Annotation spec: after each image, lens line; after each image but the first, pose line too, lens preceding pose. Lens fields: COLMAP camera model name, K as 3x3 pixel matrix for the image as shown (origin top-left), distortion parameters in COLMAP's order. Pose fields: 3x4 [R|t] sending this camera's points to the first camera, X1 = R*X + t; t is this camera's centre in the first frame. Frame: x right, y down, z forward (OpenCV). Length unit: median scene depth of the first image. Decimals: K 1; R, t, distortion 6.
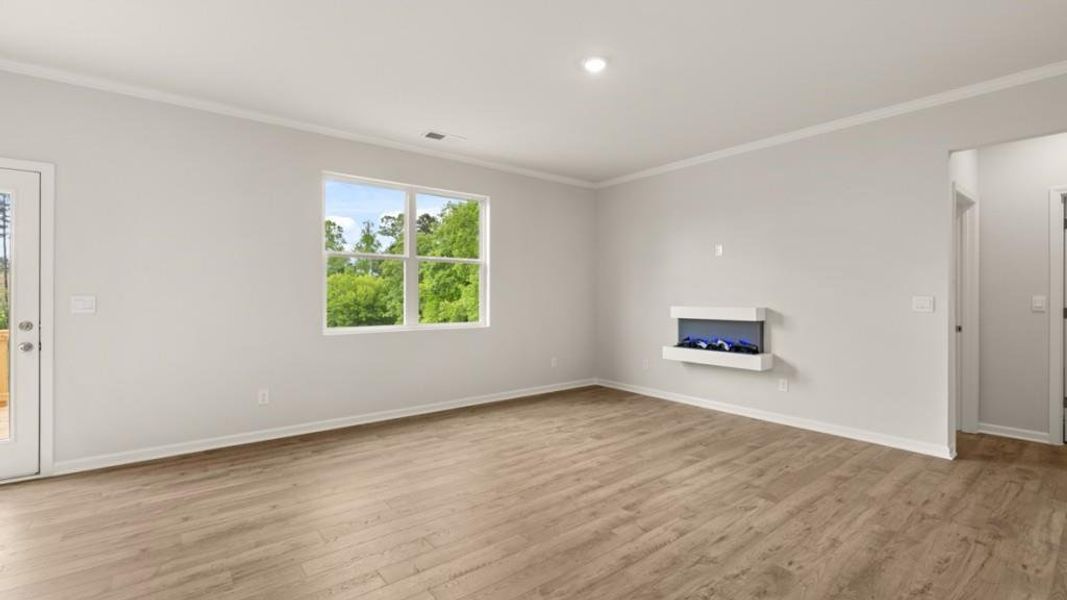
lens RADIAL K [[464.4, 0, 534.6], [0, 464.4, 294.8], [0, 0, 1]] dist [-0.001876, -0.001218]
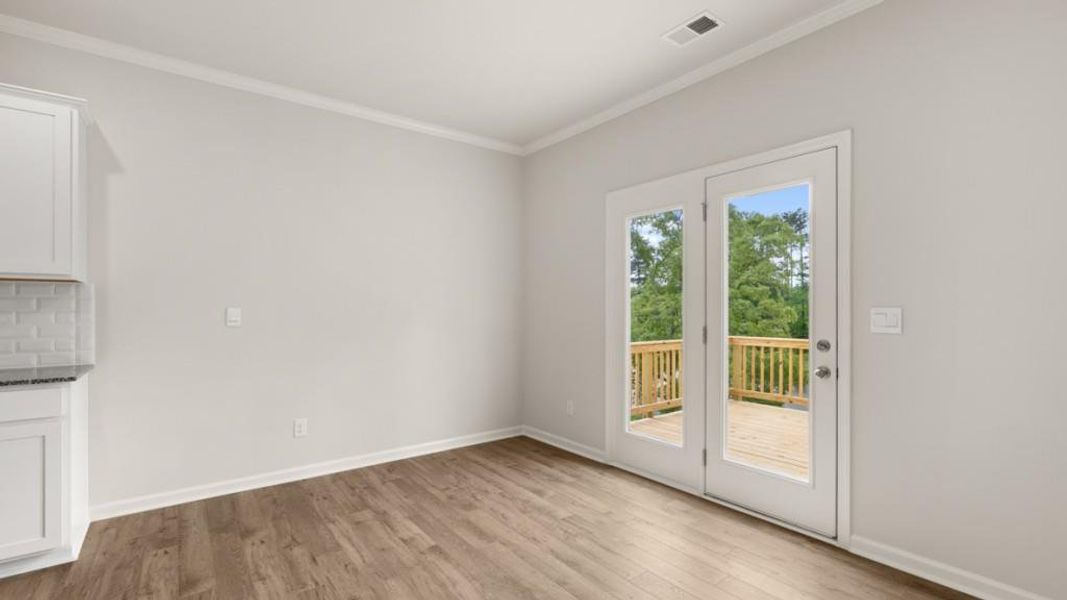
lens RADIAL K [[467.3, 0, 525.5], [0, 467.3, 308.7], [0, 0, 1]] dist [-0.003141, 0.001393]
pose [[-0.024171, 0.000955, -0.999707, -0.220774], [0.004590, 0.999989, 0.000844, 0.000693], [0.999697, -0.004568, -0.024175, 0.389450]]
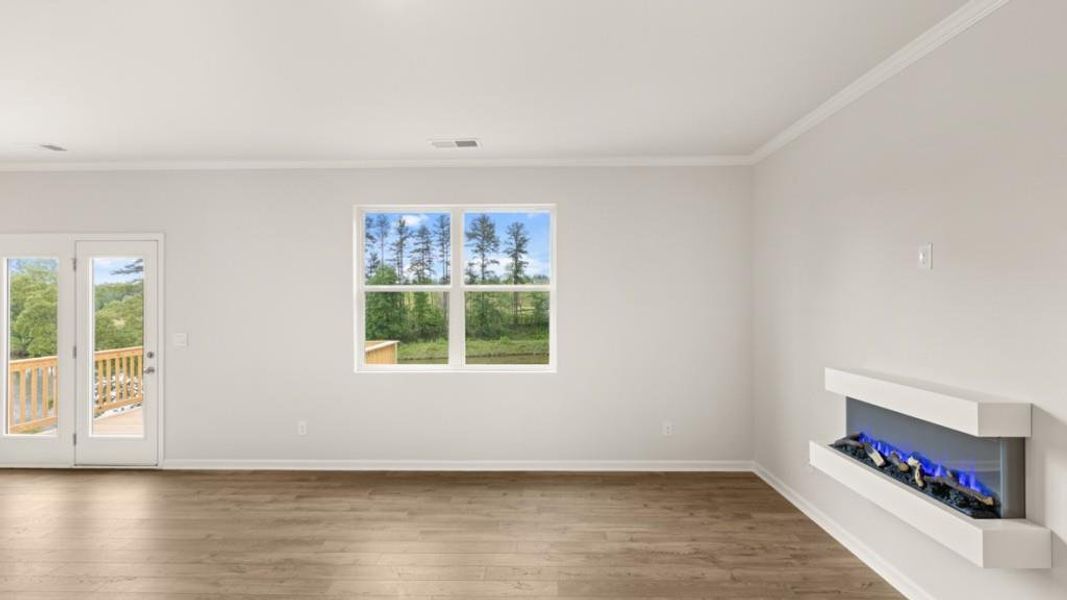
lens RADIAL K [[467.3, 0, 529.8], [0, 467.3, 299.7], [0, 0, 1]] dist [-0.003141, 0.001393]
pose [[0.772988, -0.003665, -0.634410, 0.477683], [0.003470, 0.999993, -0.001550, -0.067130], [0.634411, -0.001003, 0.772995, 0.494381]]
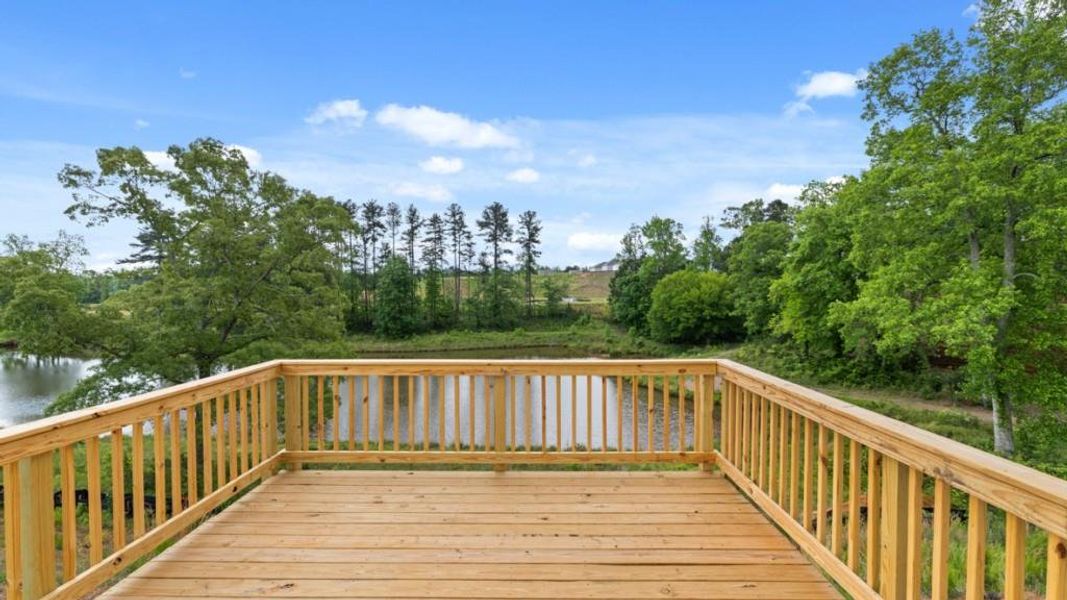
lens RADIAL K [[464.4, 0, 531.8], [0, 464.4, 298.2], [0, 0, 1]] dist [-0.001876, -0.001218]
pose [[0.772272, 0.008045, -0.635241, -0.941040], [0.001567, 0.999893, 0.014568, -0.041686], [0.635290, -0.012246, 0.772176, 0.712789]]
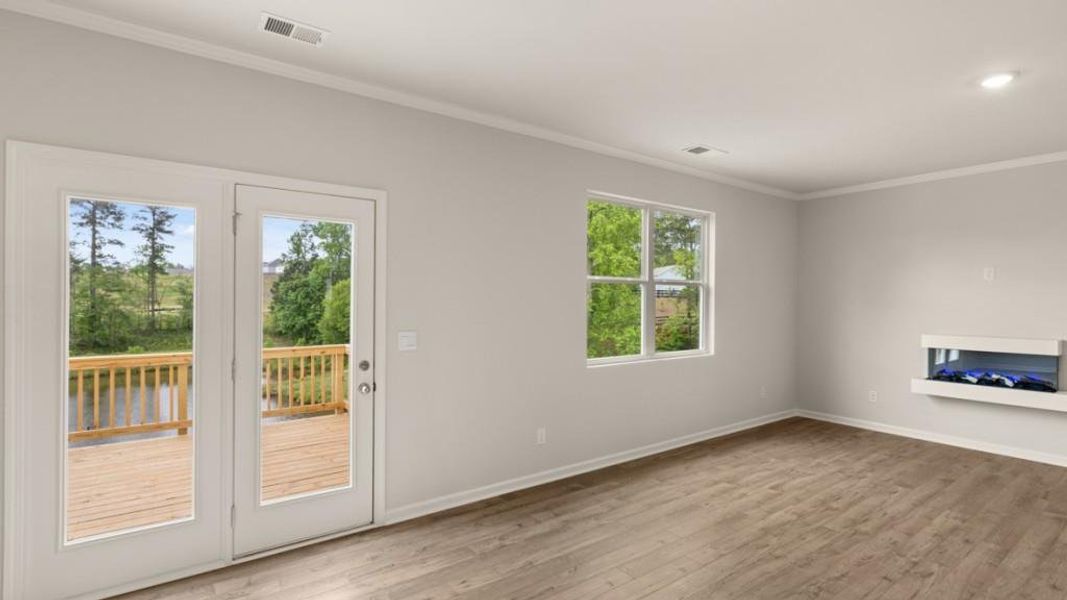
lens RADIAL K [[502.3, 0, 537.8], [0, 502.3, 297.2], [0, 0, 1]] dist [-0.006054, 0.001855]
pose [[0.999389, 0.005422, -0.034532, -0.544095], [-0.005552, 0.999978, -0.003682, -0.052360], [0.034511, 0.003872, 0.999397, -0.002527]]
